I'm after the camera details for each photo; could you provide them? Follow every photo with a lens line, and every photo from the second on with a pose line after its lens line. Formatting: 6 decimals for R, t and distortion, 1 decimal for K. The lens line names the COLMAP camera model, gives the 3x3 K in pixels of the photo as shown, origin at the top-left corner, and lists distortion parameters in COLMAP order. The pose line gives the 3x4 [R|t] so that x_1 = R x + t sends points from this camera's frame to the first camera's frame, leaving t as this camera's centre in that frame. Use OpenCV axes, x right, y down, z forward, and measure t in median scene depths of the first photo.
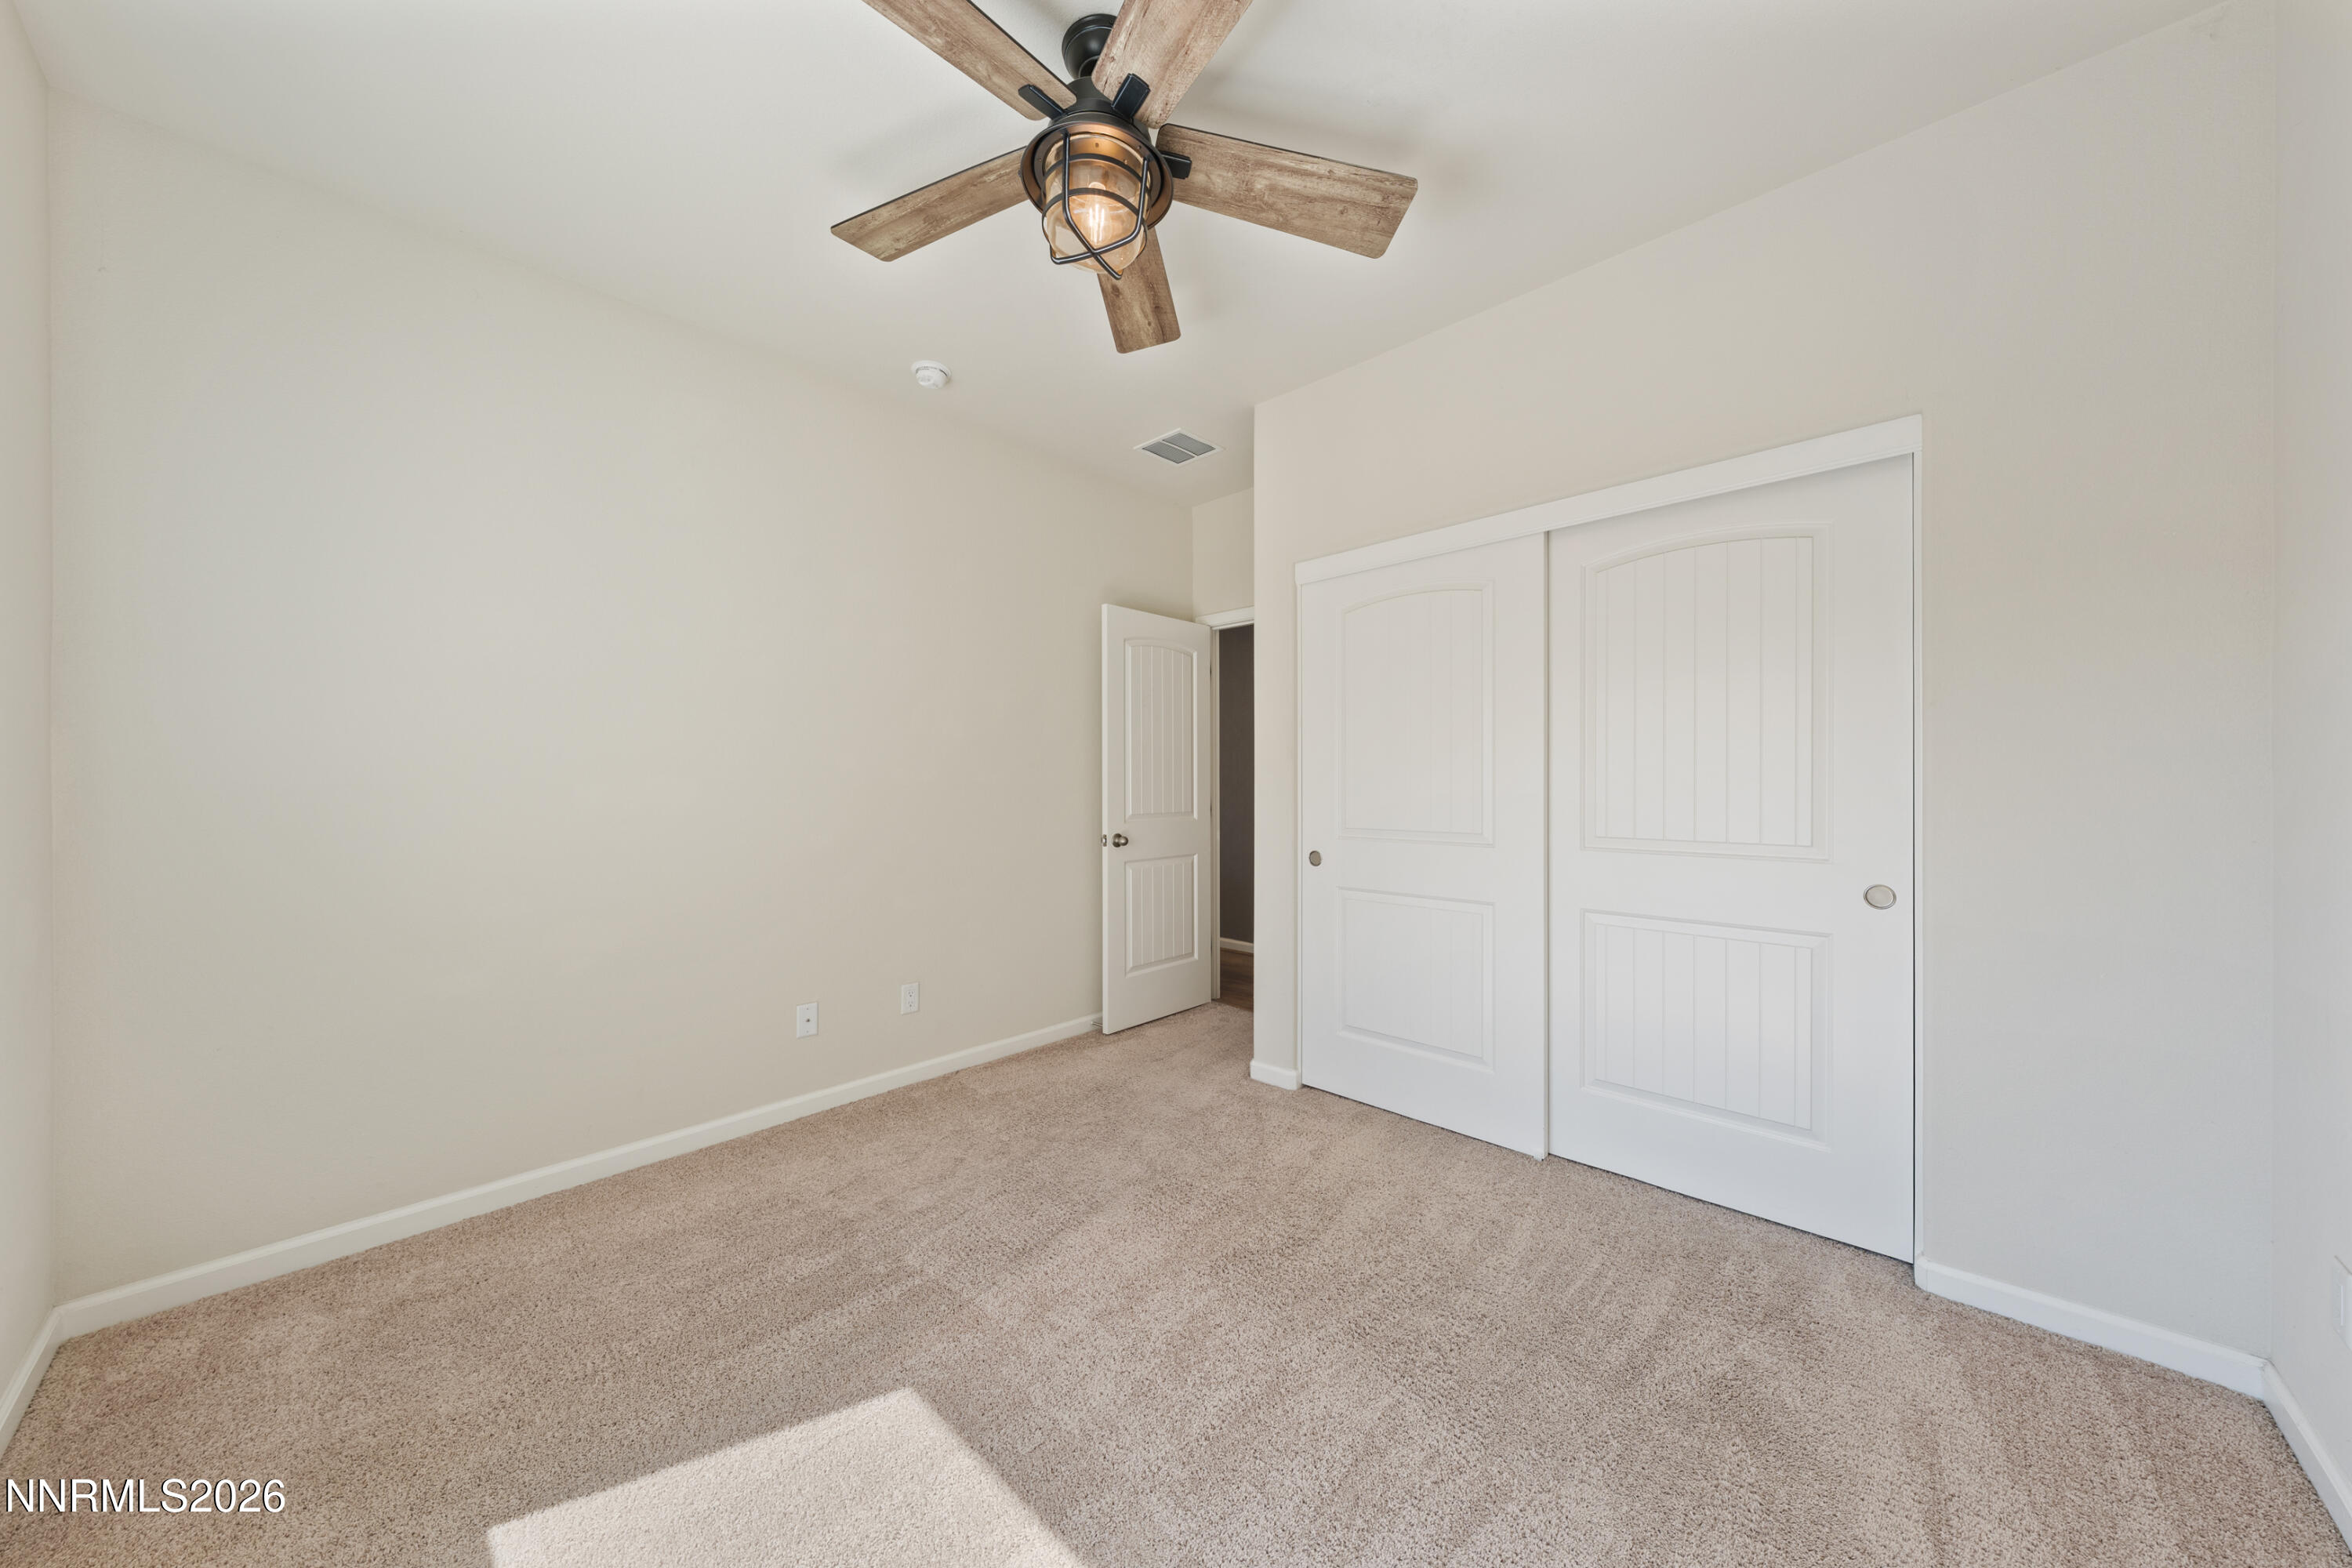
lens RADIAL K [[801.7, 0, 1181.5], [0, 801.7, 775.4], [0, 0, 1]] dist [0.000721, 0.000101]
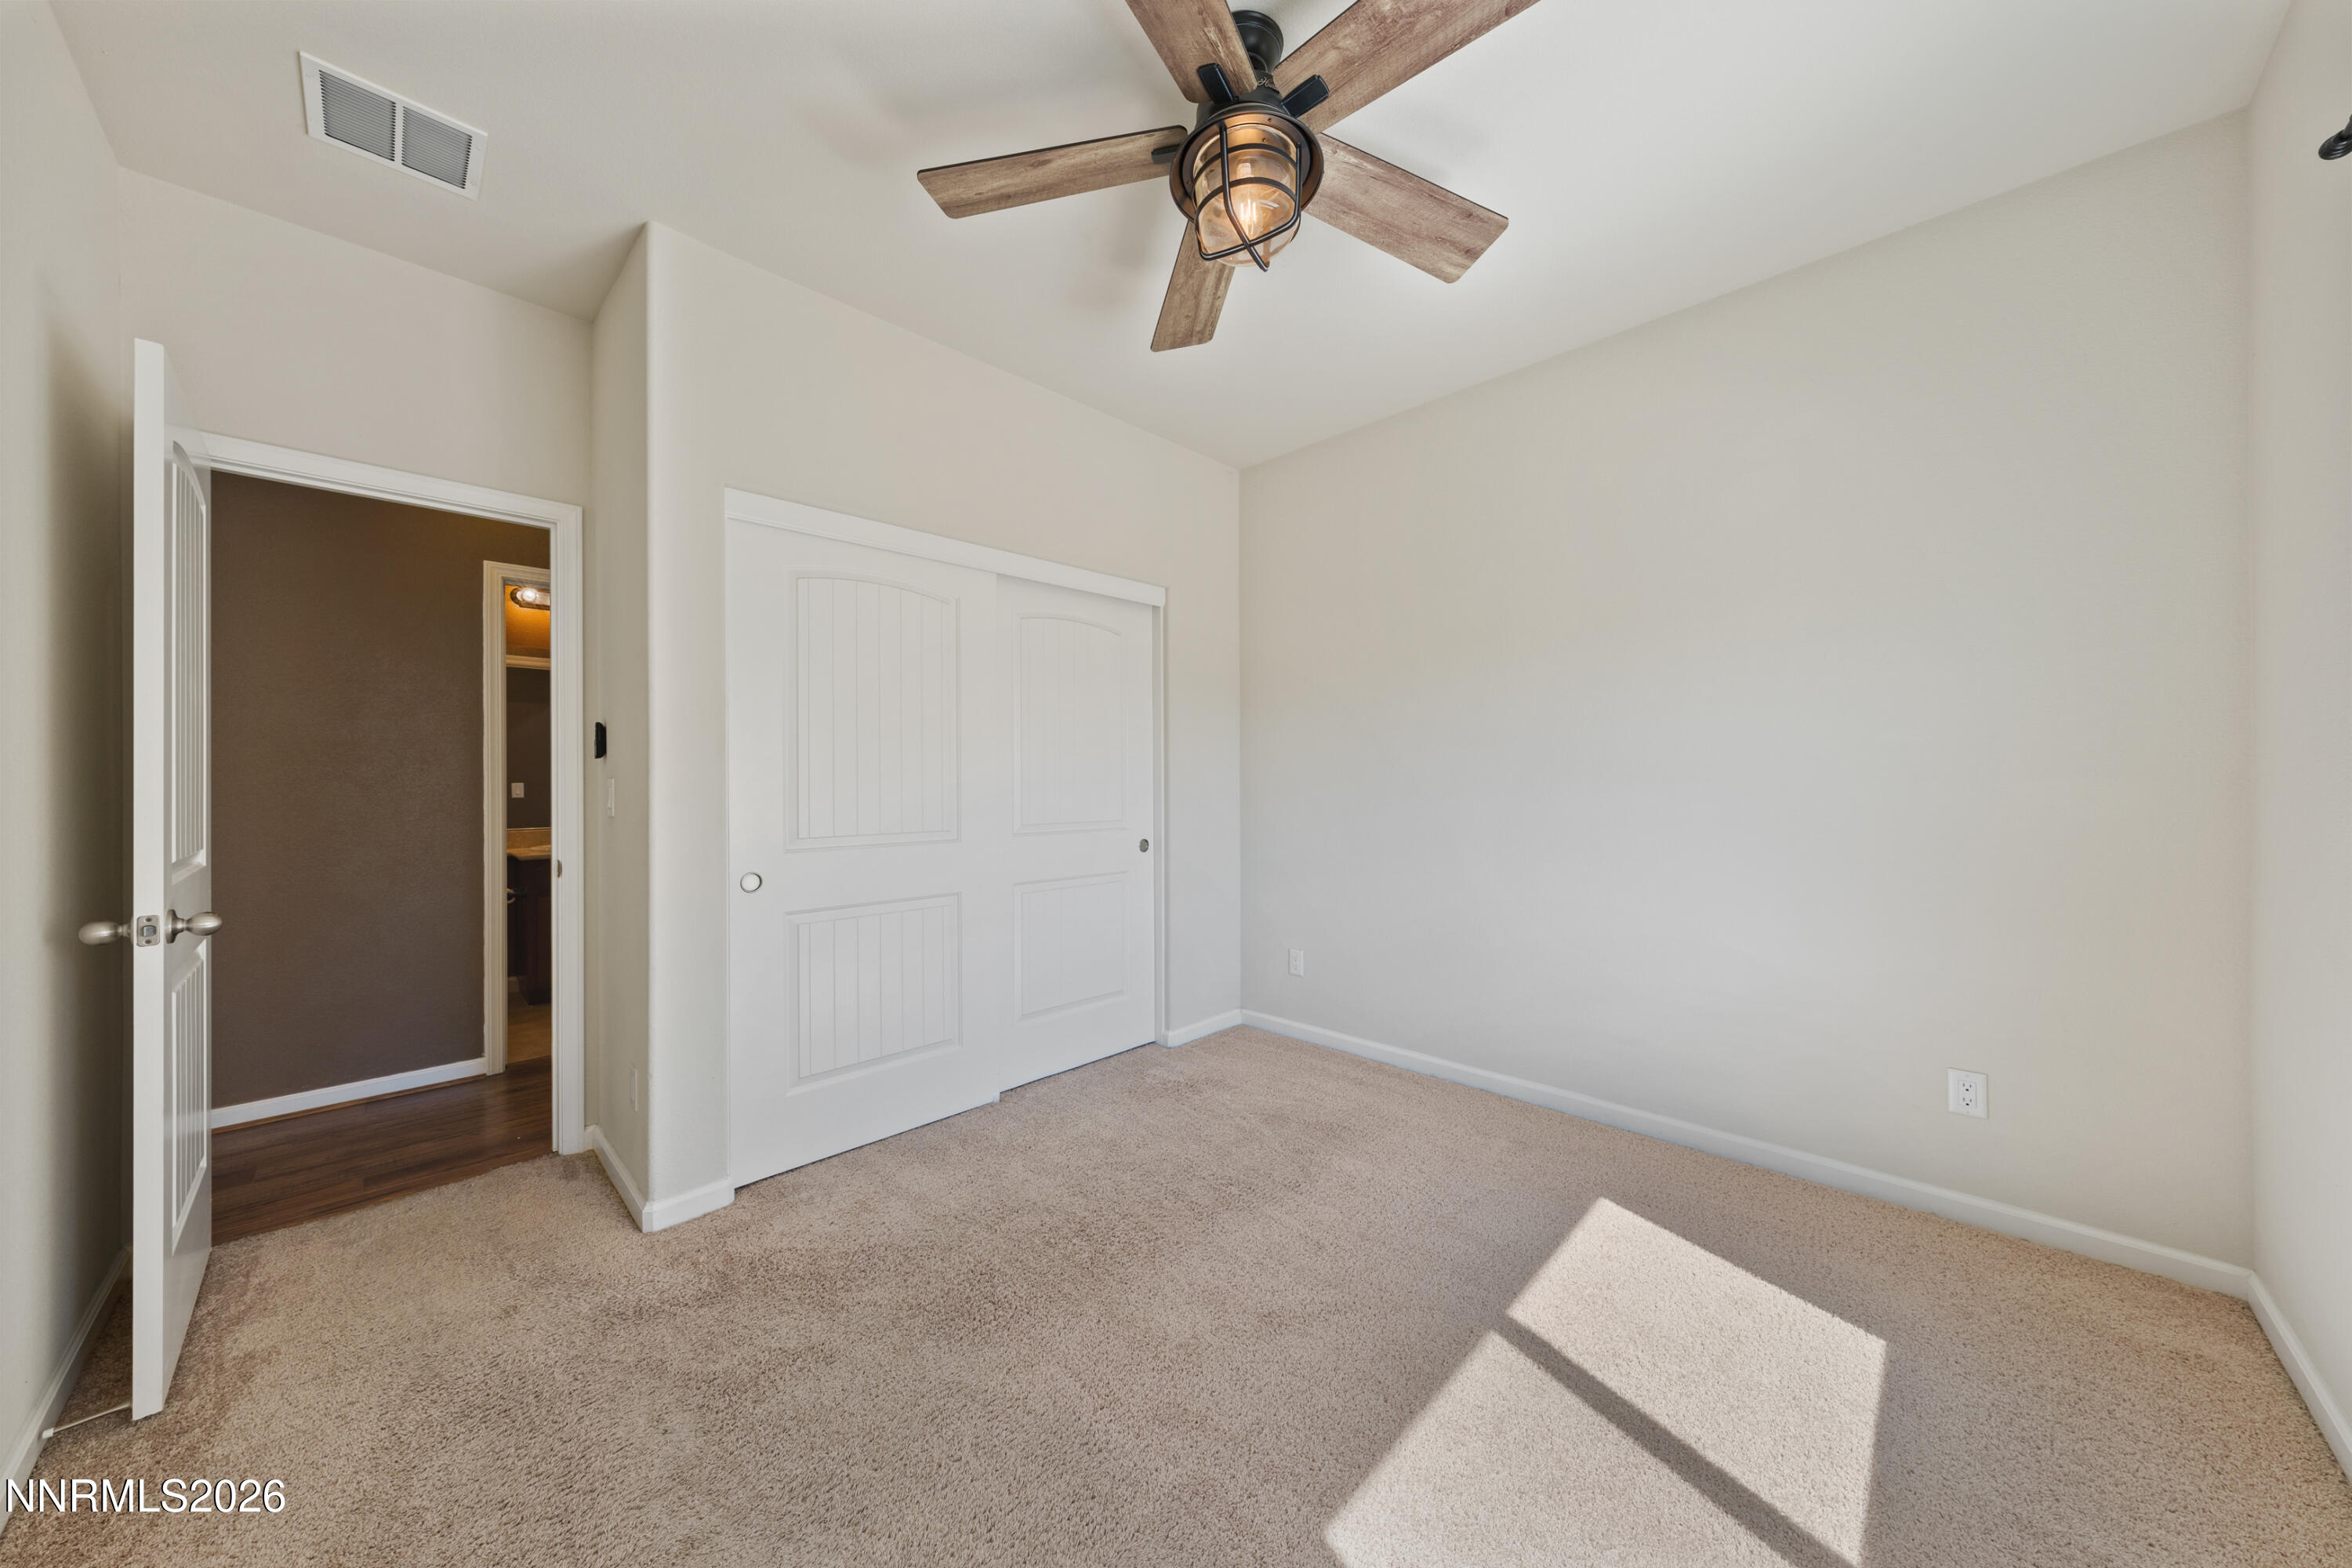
lens RADIAL K [[801.7, 0, 1171.9], [0, 801.7, 774.2], [0, 0, 1]] dist [0.000721, 0.000101]
pose [[0.015769, 0.004357, 0.999866, -1.011413], [-0.004668, 0.999980, -0.004284, -0.000477], [-0.999865, -0.004600, 0.015789, 0.996307]]
